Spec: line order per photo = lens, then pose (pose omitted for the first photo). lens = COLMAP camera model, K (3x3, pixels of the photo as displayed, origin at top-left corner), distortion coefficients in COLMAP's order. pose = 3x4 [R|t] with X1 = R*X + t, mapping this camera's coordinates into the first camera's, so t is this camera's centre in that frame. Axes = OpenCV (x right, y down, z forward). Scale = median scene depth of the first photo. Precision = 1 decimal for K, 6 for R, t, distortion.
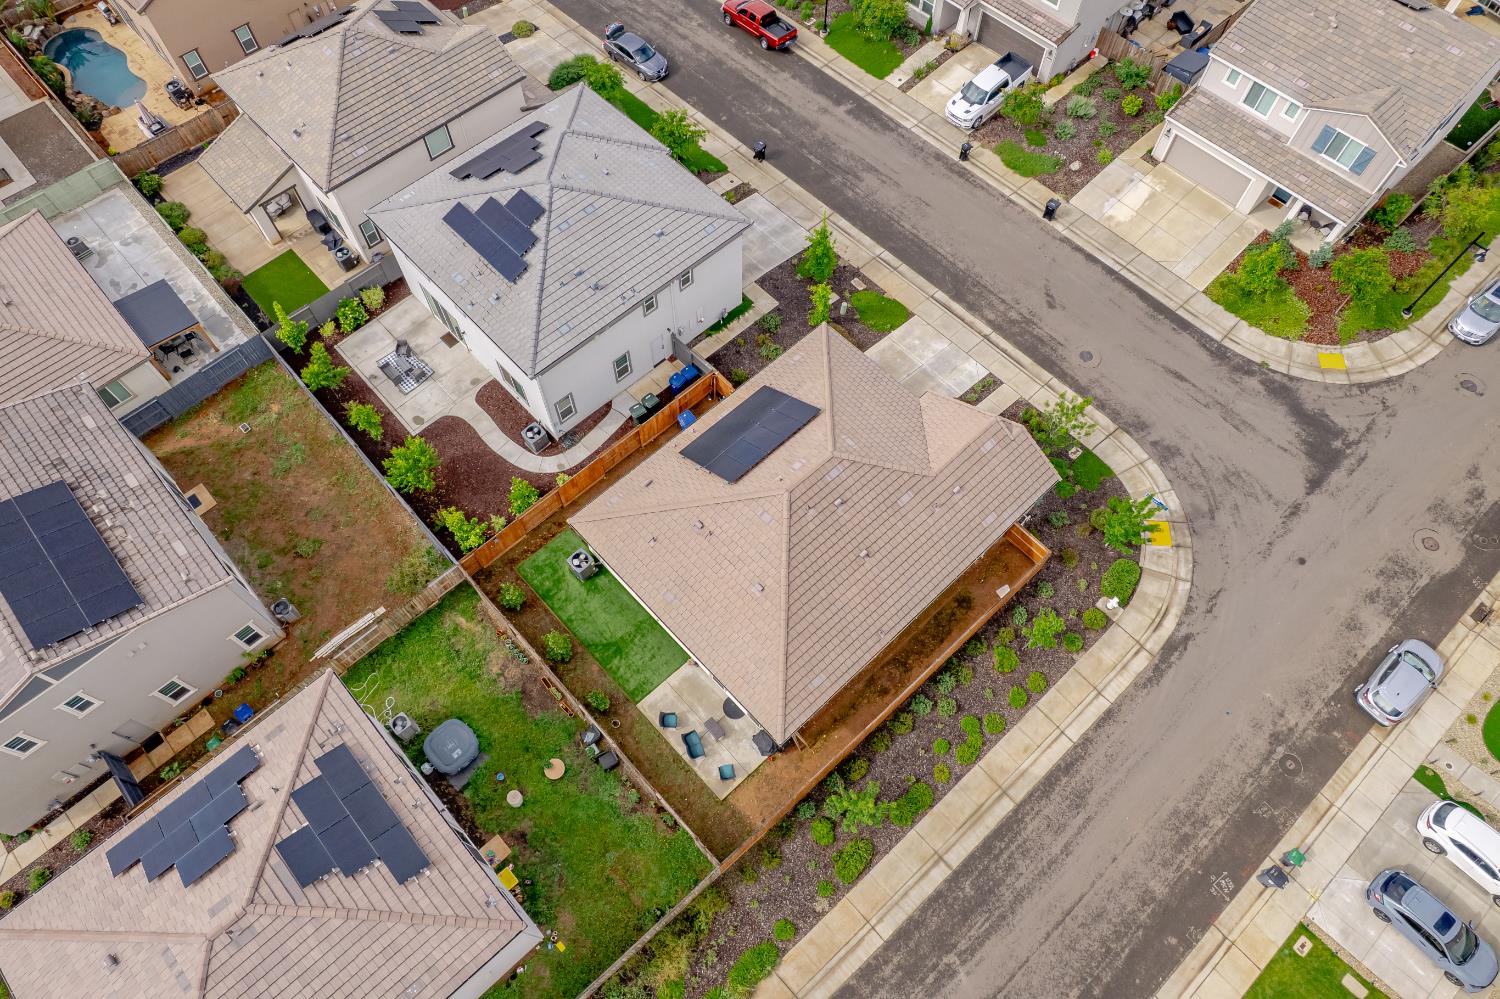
lens RADIAL K [[959.8, 0, 740.3], [0, 959.8, 504.9], [0, 0, 1]] dist [-0.083503, 0.074183]
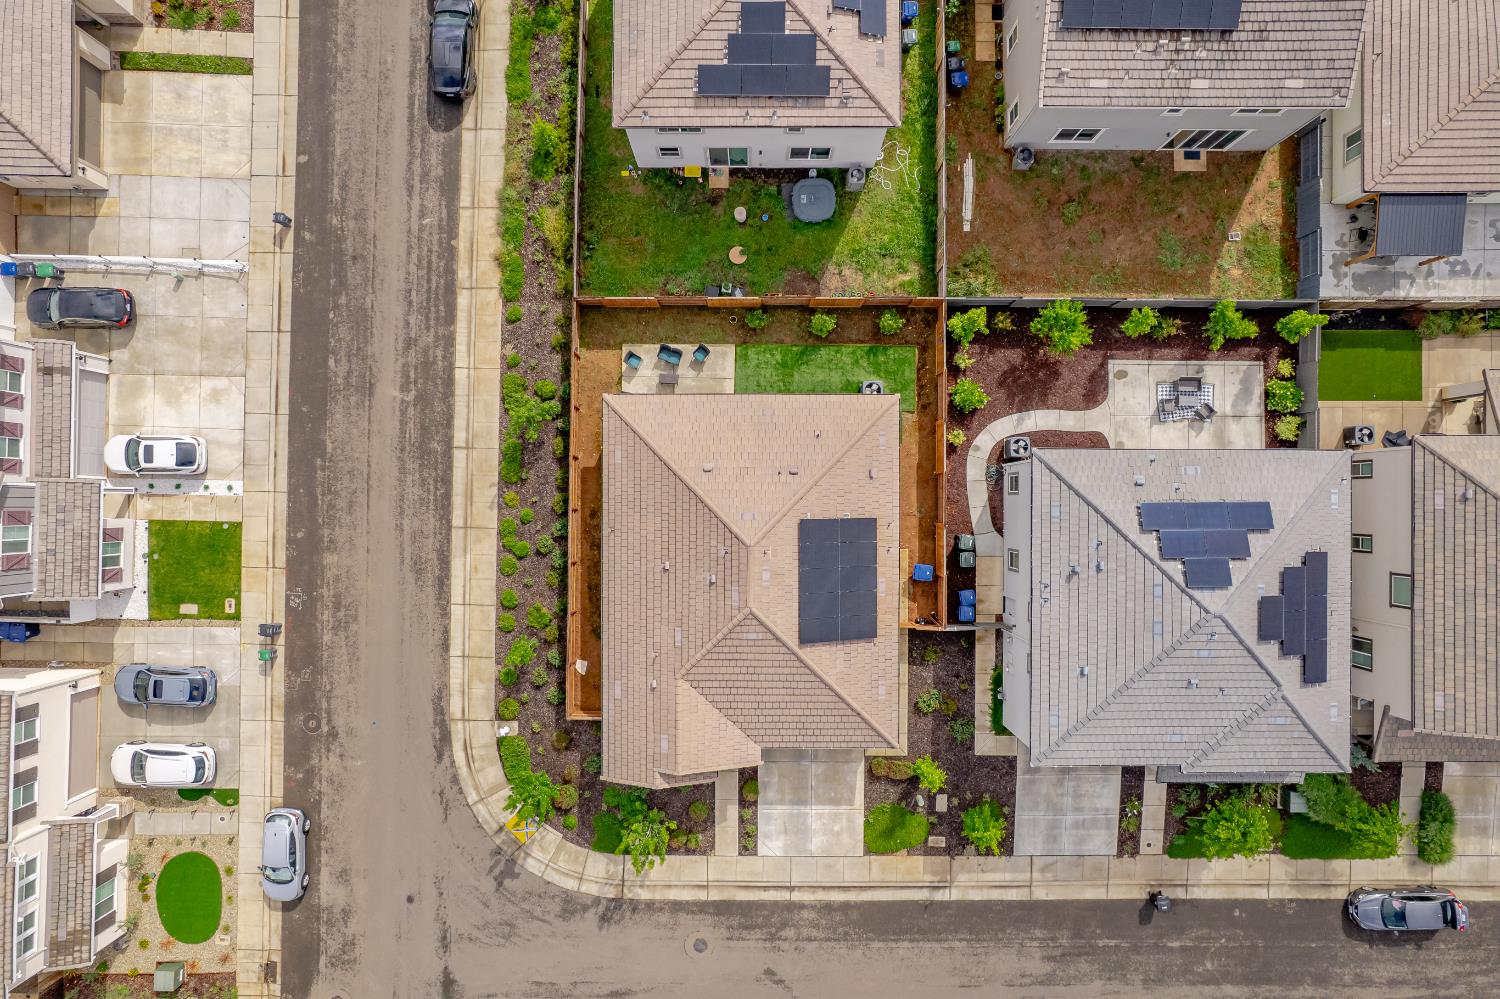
lens RADIAL K [[959.8, 0, 740.3], [0, 959.8, 504.9], [0, 0, 1]] dist [-0.083503, 0.074183]
pose [[-0.682724, 0.730542, 0.013998, 0.007630], [-0.638757, -0.606030, 0.474043, -0.376621], [0.354791, 0.314699, 0.880391, 0.059579]]
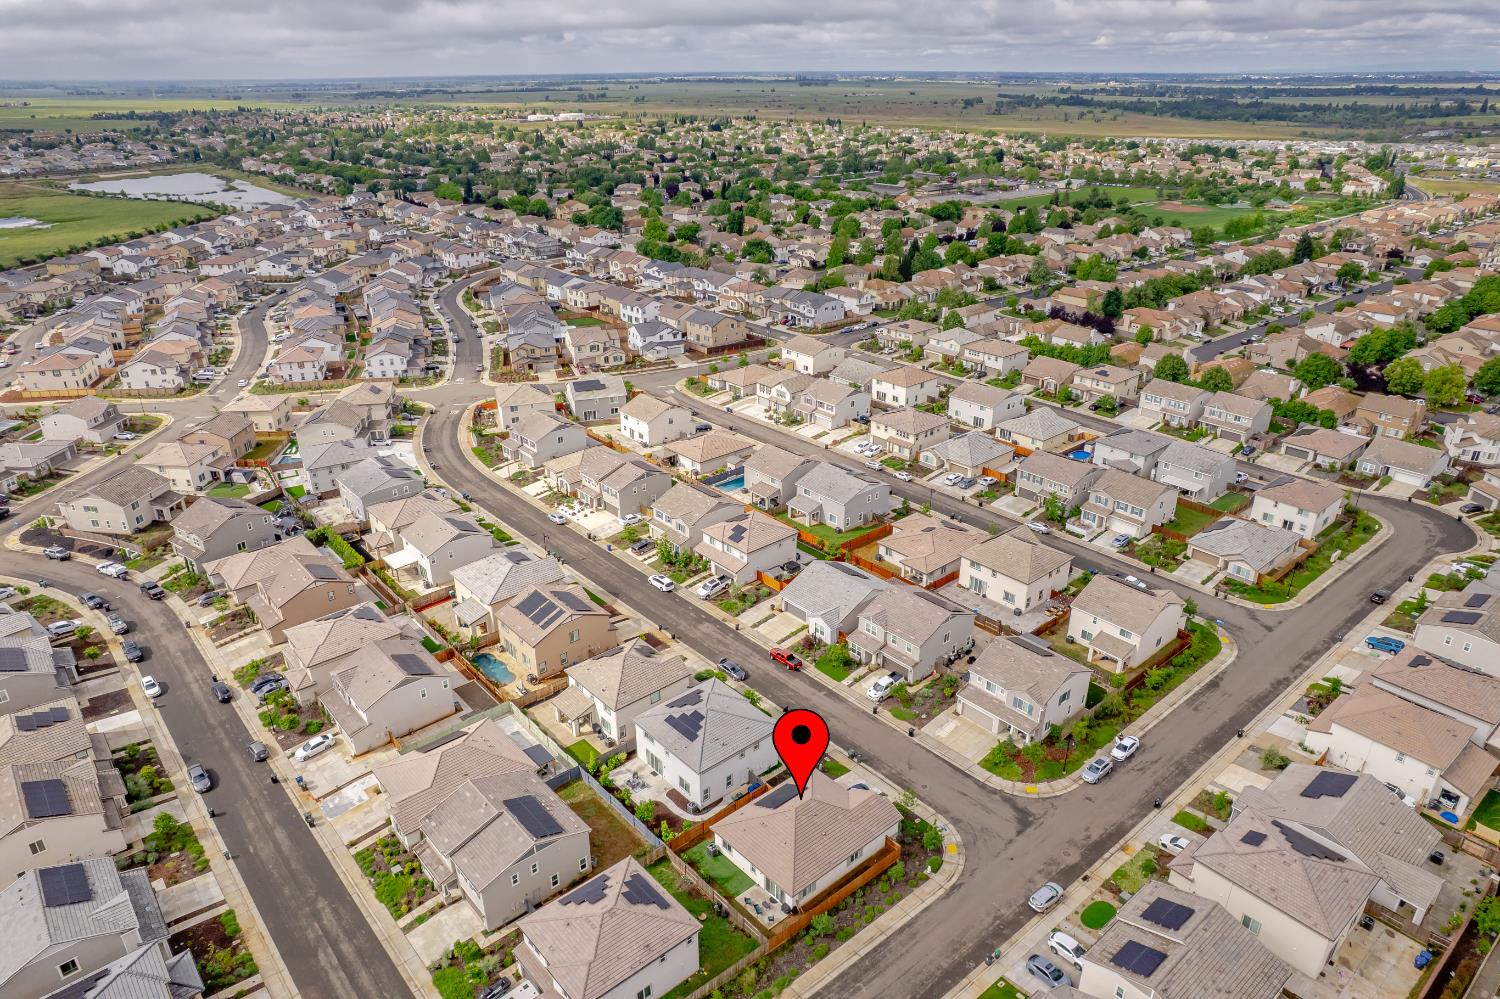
lens RADIAL K [[959.8, 0, 740.3], [0, 959.8, 504.9], [0, 0, 1]] dist [-0.083503, 0.074183]
pose [[0.999346, 0.017293, -0.031756, -0.028417], [-0.032991, 0.795544, -0.604997, 0.757932], [0.014801, 0.605649, 0.795594, -1.354482]]
